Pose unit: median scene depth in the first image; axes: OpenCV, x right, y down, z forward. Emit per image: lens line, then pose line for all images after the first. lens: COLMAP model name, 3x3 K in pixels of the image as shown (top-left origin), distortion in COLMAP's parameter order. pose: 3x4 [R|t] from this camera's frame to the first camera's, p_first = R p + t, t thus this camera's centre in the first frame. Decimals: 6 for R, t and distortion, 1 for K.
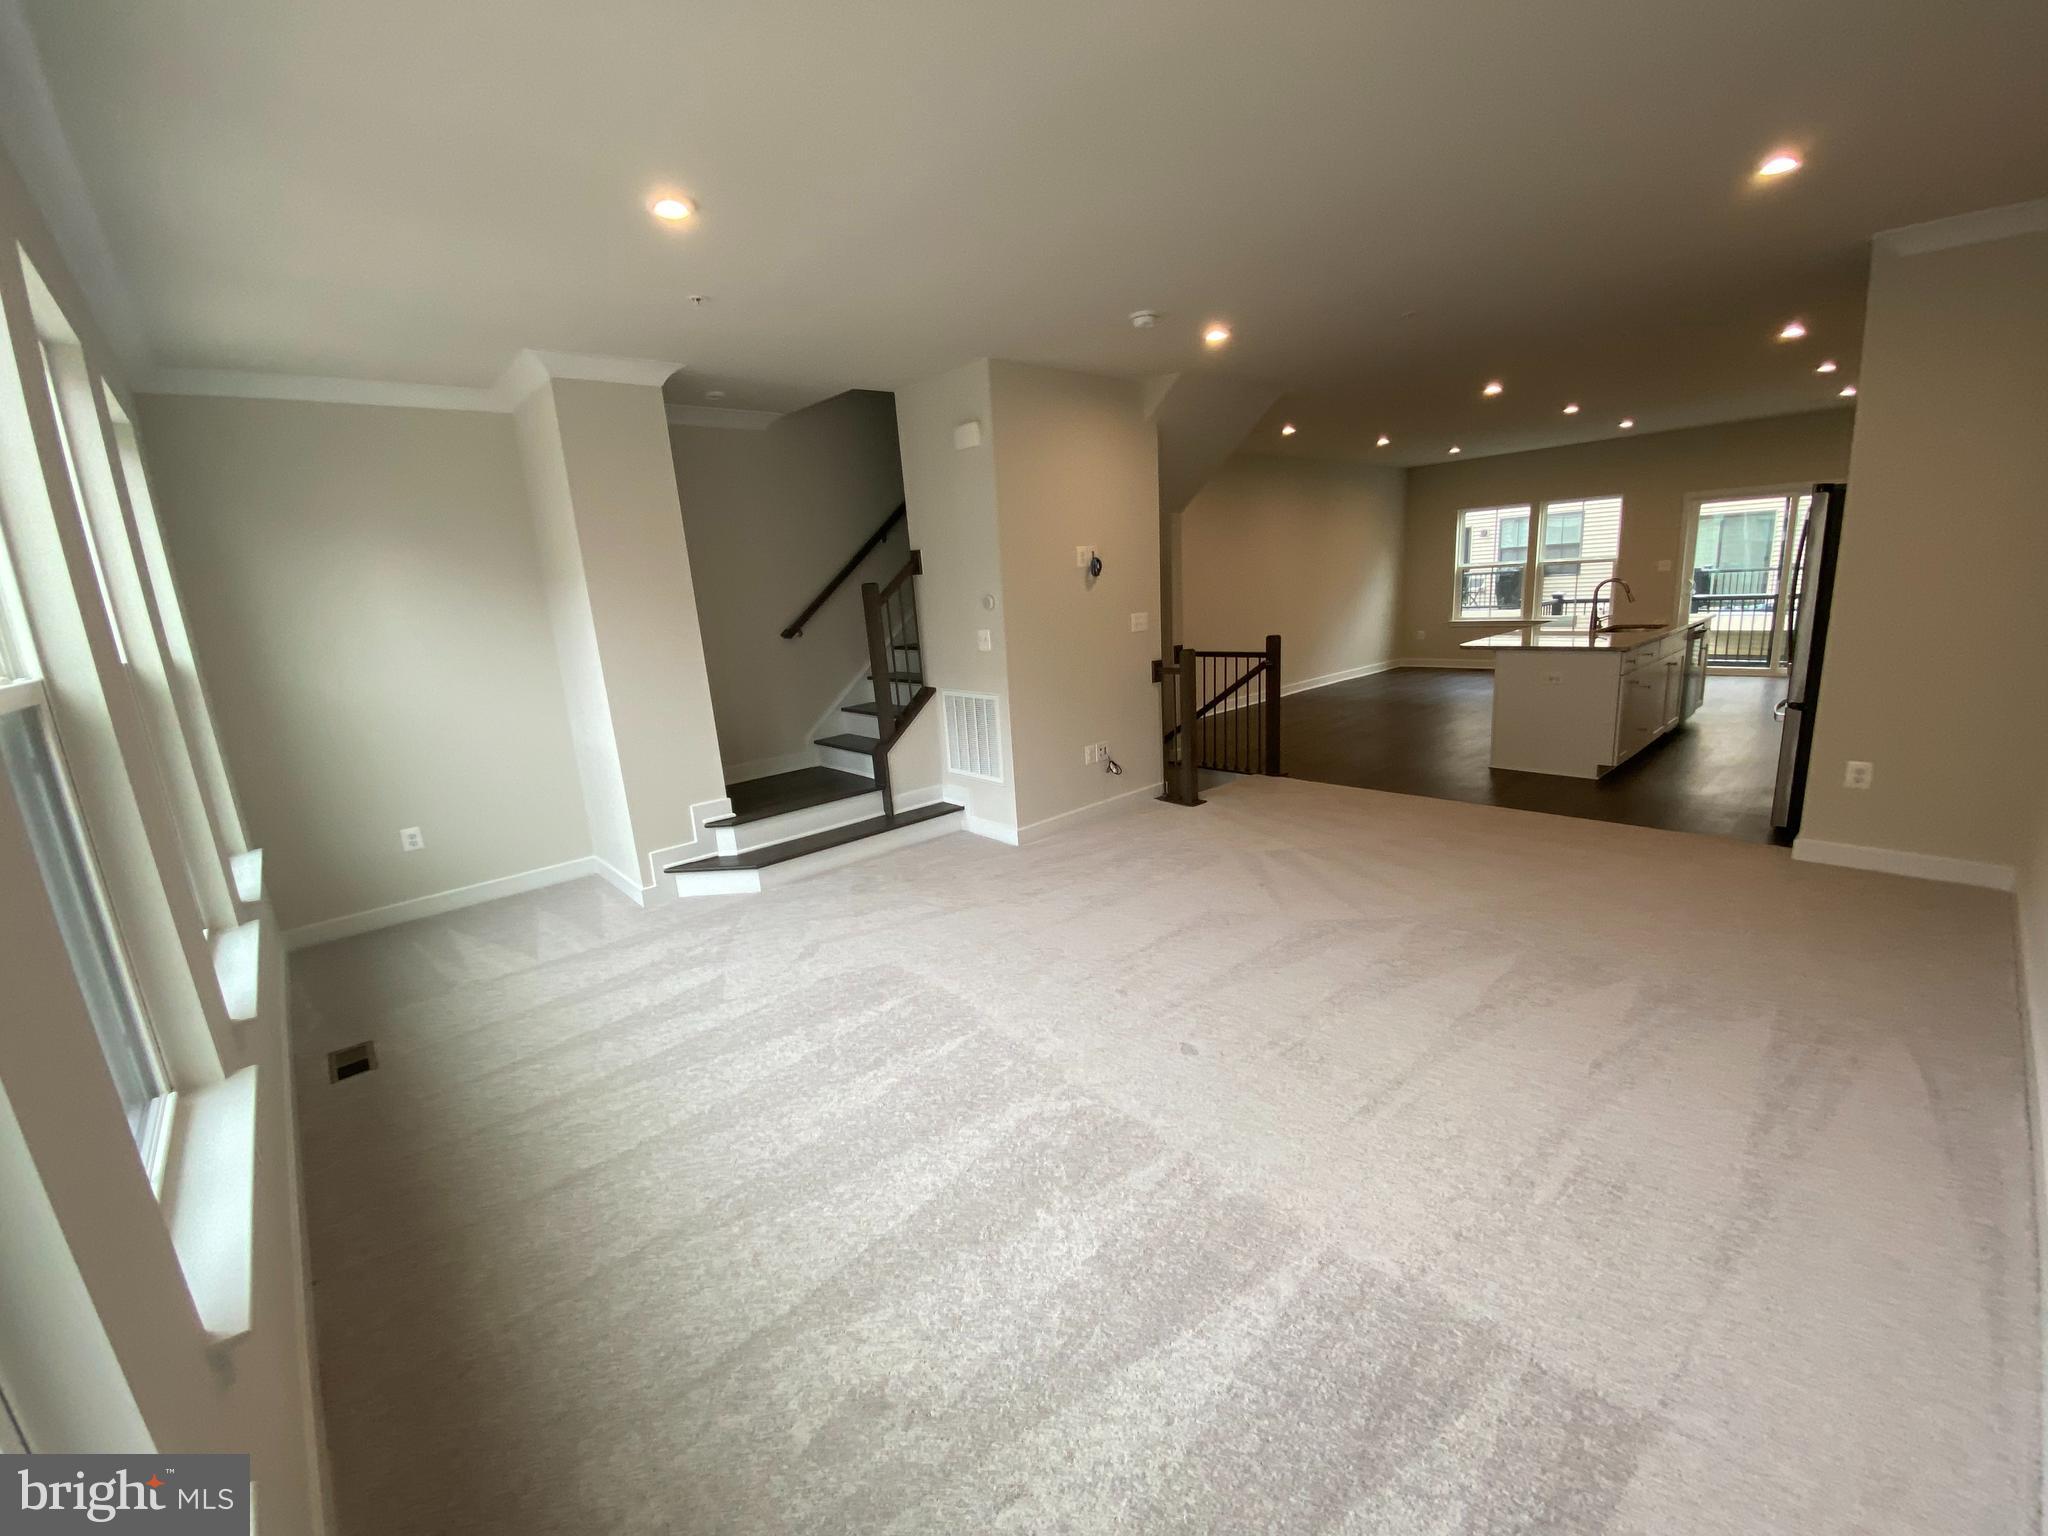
lens RADIAL K [[840.1, 0, 1024.0], [0, 840.1, 768.0], [0, 0, 1]] dist [-0.037863, -0.000096]
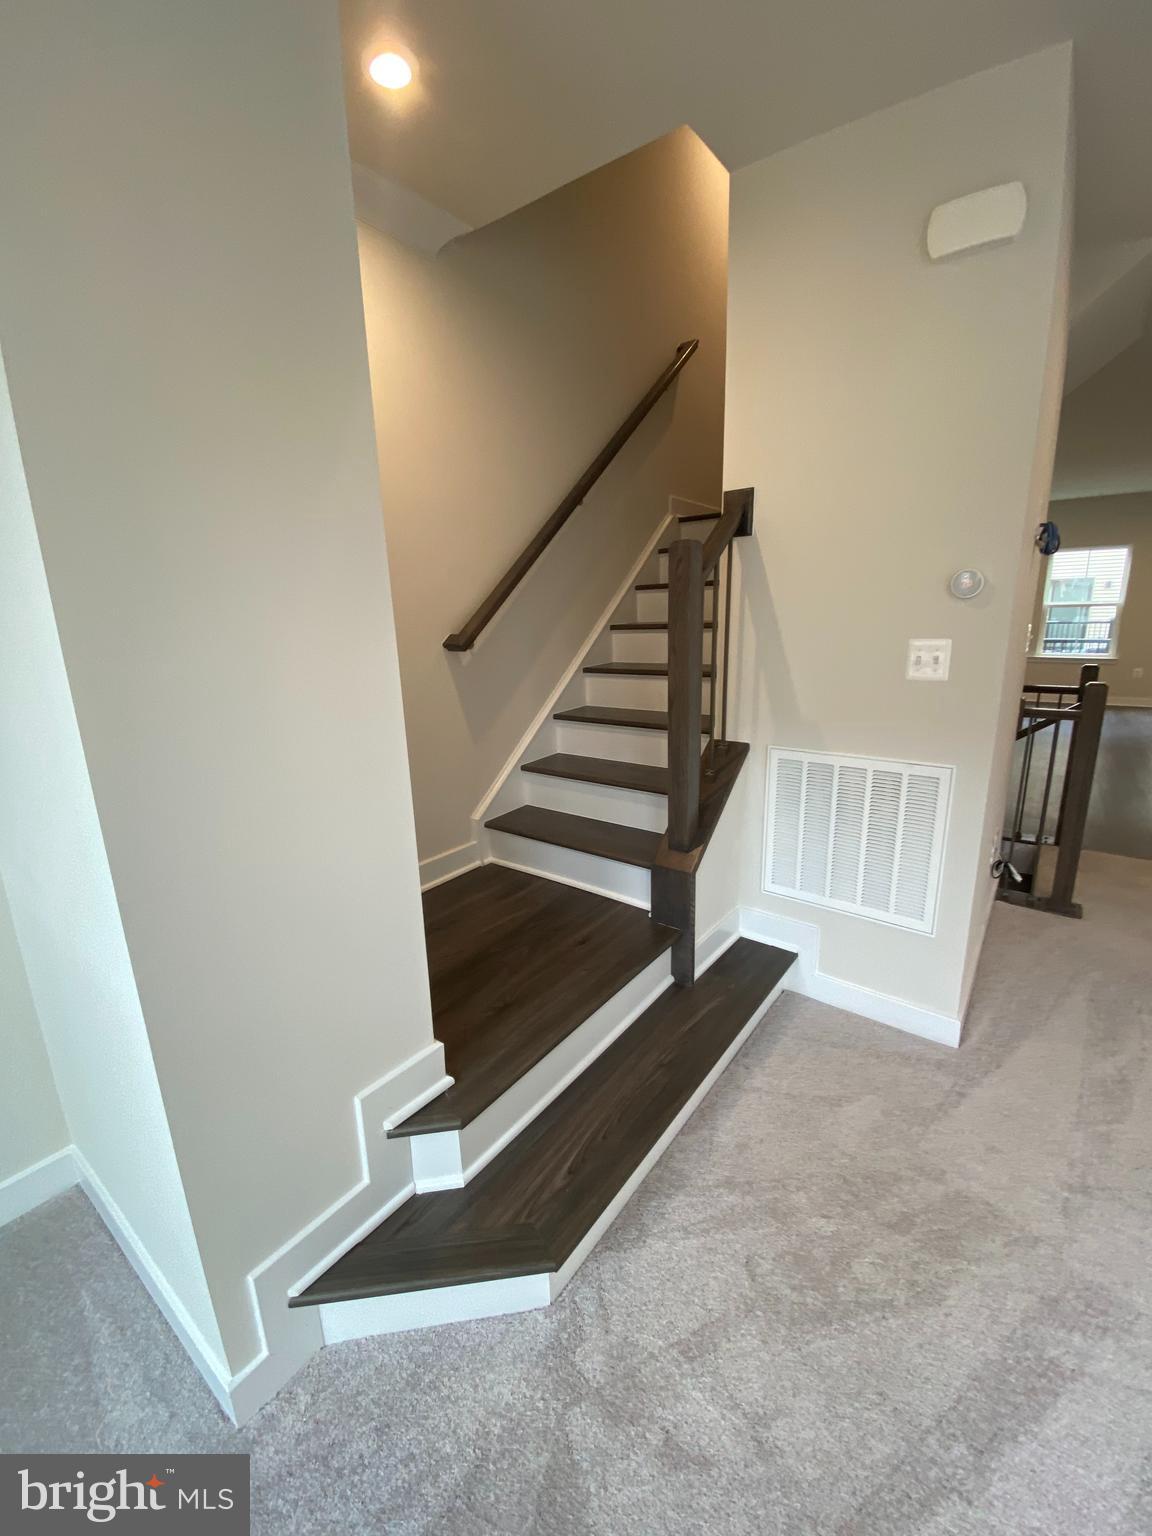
lens RADIAL K [[630.1, 0, 576.0], [0, 630.1, 768.0], [0, 0, 1]] dist [-0.037863, -0.000096]
pose [[0.986495, -0.003319, 0.163755, -0.295707], [0.001297, 0.999922, 0.012450, -0.086326], [-0.163784, -0.012070, 0.986422, 0.612478]]
